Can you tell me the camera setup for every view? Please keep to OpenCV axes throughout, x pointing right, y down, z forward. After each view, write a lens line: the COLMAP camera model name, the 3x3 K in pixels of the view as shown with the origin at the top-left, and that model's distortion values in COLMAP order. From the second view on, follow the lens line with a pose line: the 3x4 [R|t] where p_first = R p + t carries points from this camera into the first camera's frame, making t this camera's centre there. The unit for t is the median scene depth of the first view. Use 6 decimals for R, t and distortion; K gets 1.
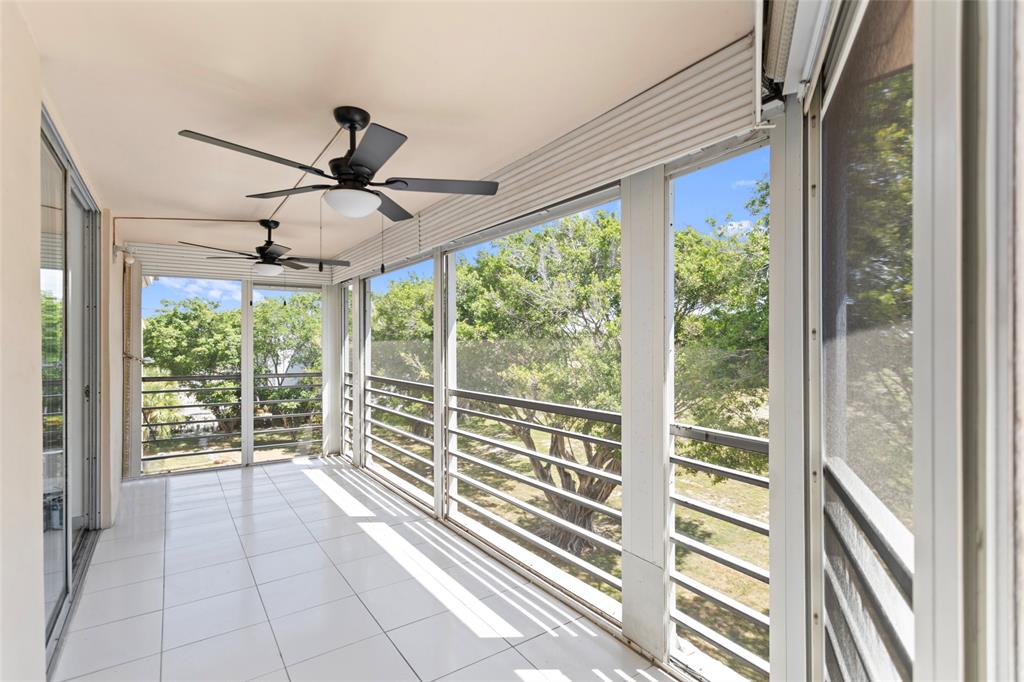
lens RADIAL K [[485.6, 0, 505.6], [0, 485.6, 342.2], [0, 0, 1]] dist [0.005128, 0.000791]
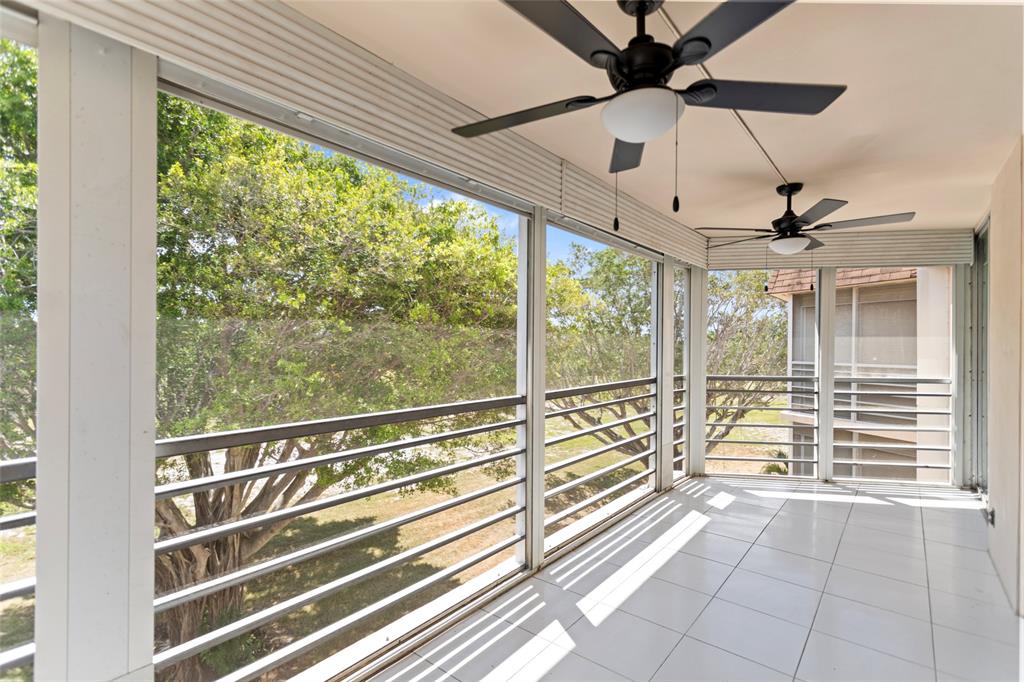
lens RADIAL K [[495.1, 0, 504.2], [0, 495.1, 340.1], [0, 0, 1]] dist [0.001885, 0.000383]
pose [[-0.280090, 0.003394, 0.959968, -0.880305], [-0.006481, 0.999964, -0.005426, 0.017786], [-0.959952, -0.007742, -0.280058, 1.302597]]
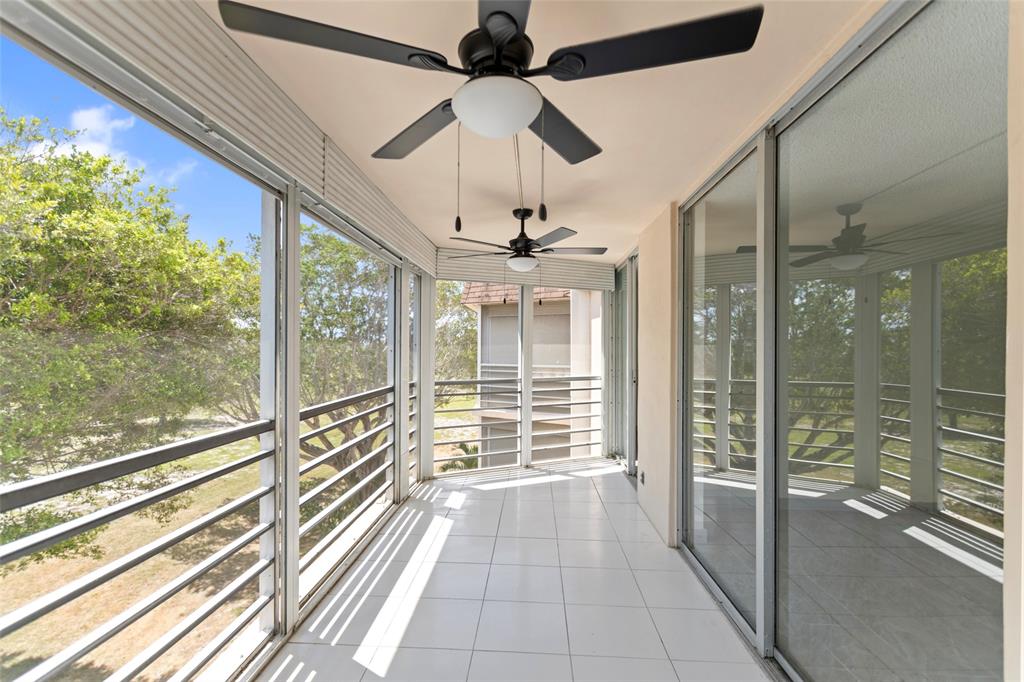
lens RADIAL K [[493.5, 0, 510.1], [0, 493.5, 345.9], [0, 0, 1]] dist [0.000466, 0.000270]
pose [[-0.793763, -0.001440, 0.608226, -0.753802], [-0.004324, 0.999985, -0.003275, 0.008341], [-0.608212, -0.005229, -0.793757, 1.366084]]
